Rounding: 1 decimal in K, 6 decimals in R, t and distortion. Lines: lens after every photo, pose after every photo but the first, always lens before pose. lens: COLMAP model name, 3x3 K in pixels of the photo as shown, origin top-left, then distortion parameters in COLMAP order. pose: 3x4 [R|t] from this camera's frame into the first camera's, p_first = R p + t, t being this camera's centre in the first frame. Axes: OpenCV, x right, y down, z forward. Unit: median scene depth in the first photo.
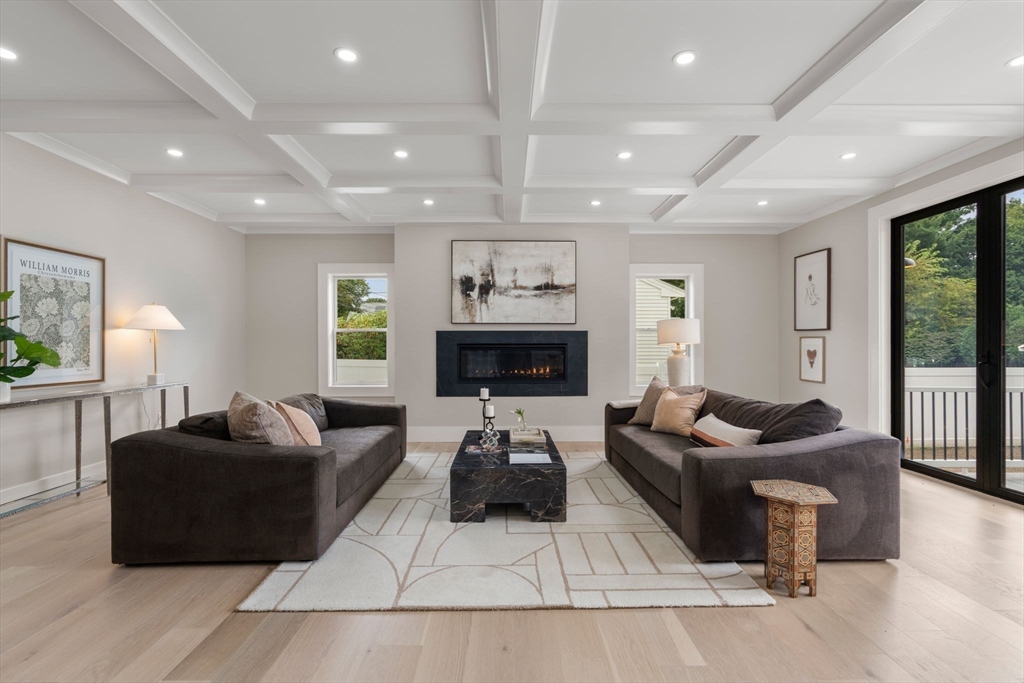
lens RADIAL K [[470.7, 0, 512.0], [0, 470.7, 341.5], [0, 0, 1]] dist [-0.004329, 0.000059]
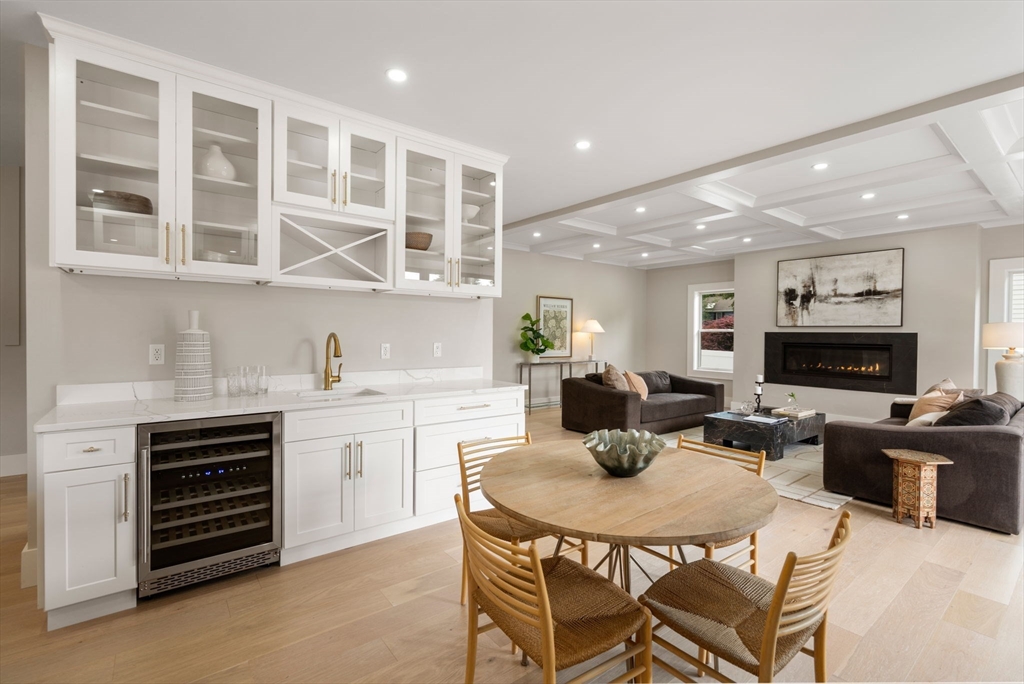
lens RADIAL K [[470.7, 0, 512.0], [0, 470.7, 342.0], [0, 0, 1]] dist [-0.004329, 0.000059]
pose [[0.607492, 0.023712, -0.793972, 0.447993], [-0.005167, 0.999651, 0.025901, -0.025541], [0.794309, -0.011632, 0.607403, -0.345355]]
